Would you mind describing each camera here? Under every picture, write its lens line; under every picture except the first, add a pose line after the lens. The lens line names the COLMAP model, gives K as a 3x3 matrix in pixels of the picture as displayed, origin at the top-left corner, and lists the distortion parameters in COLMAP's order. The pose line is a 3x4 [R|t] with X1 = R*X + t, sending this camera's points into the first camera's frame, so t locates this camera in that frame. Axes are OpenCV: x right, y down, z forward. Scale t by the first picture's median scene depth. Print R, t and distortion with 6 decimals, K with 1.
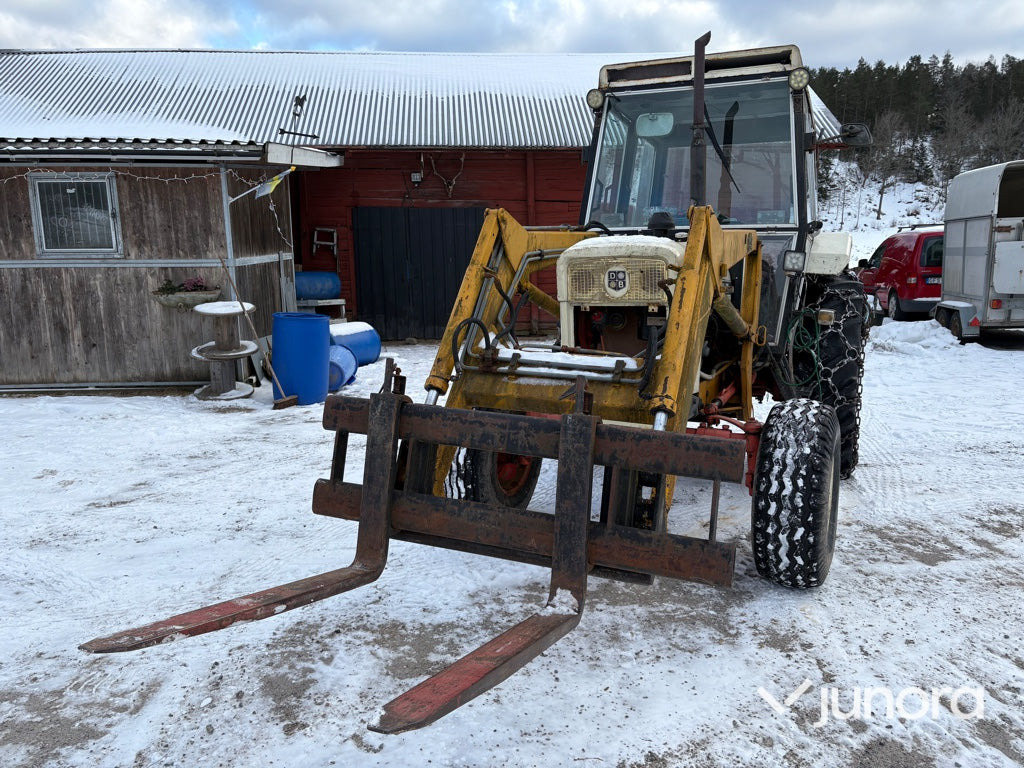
lens RADIAL K [[782.1, 0, 513.4], [0, 782.1, 364.2], [0, 0, 1]] dist [0.013242, -0.009475]
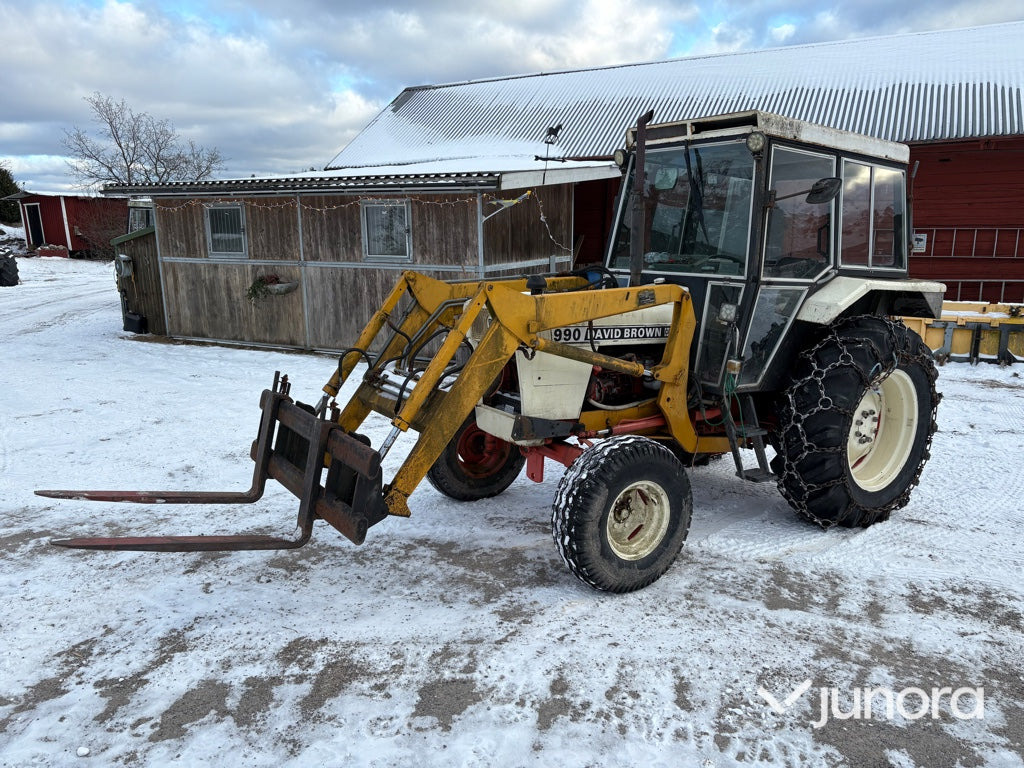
lens RADIAL K [[782.1, 0, 513.4], [0, 782.1, 364.2], [0, 0, 1]] dist [0.013242, -0.009475]
pose [[0.852834, 0.097794, -0.512943, 0.402408], [-0.084378, 0.995206, 0.049449, -0.052847], [0.515319, 0.001109, 0.856997, -0.051938]]
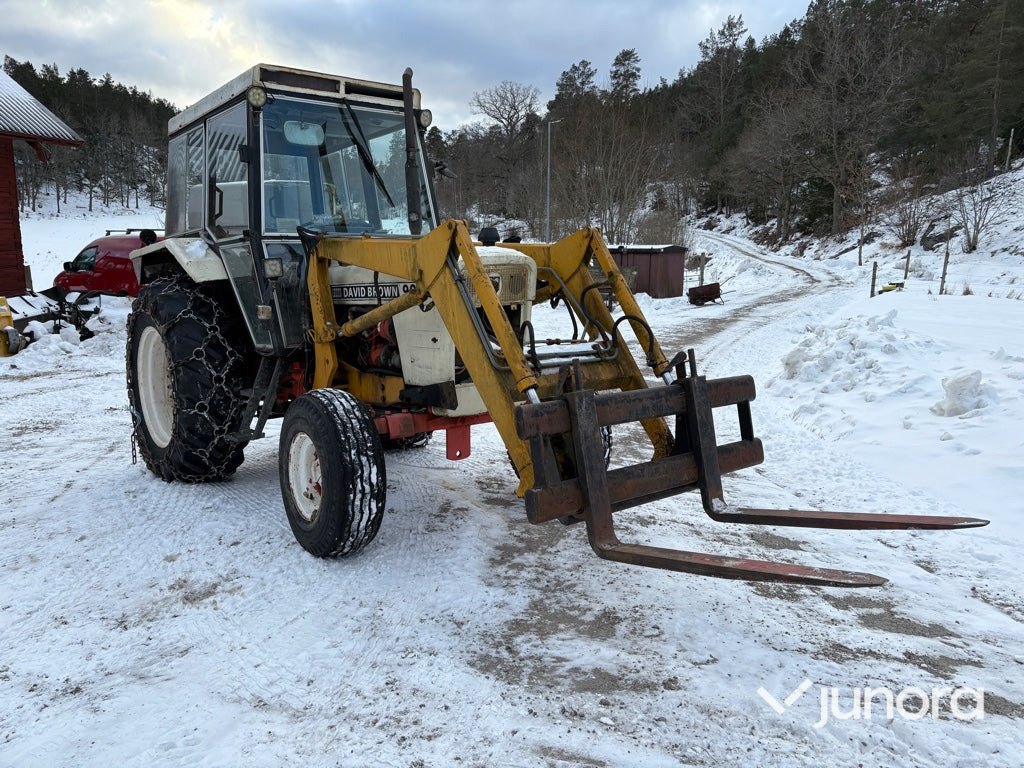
lens RADIAL K [[782.1, 0, 513.4], [0, 782.1, 364.2], [0, 0, 1]] dist [0.013242, -0.009475]
pose [[0.444285, -0.126443, 0.886918, -0.433050], [0.128913, 0.988710, 0.076378, -0.035359], [-0.886562, 0.080401, 0.455569, 0.213637]]
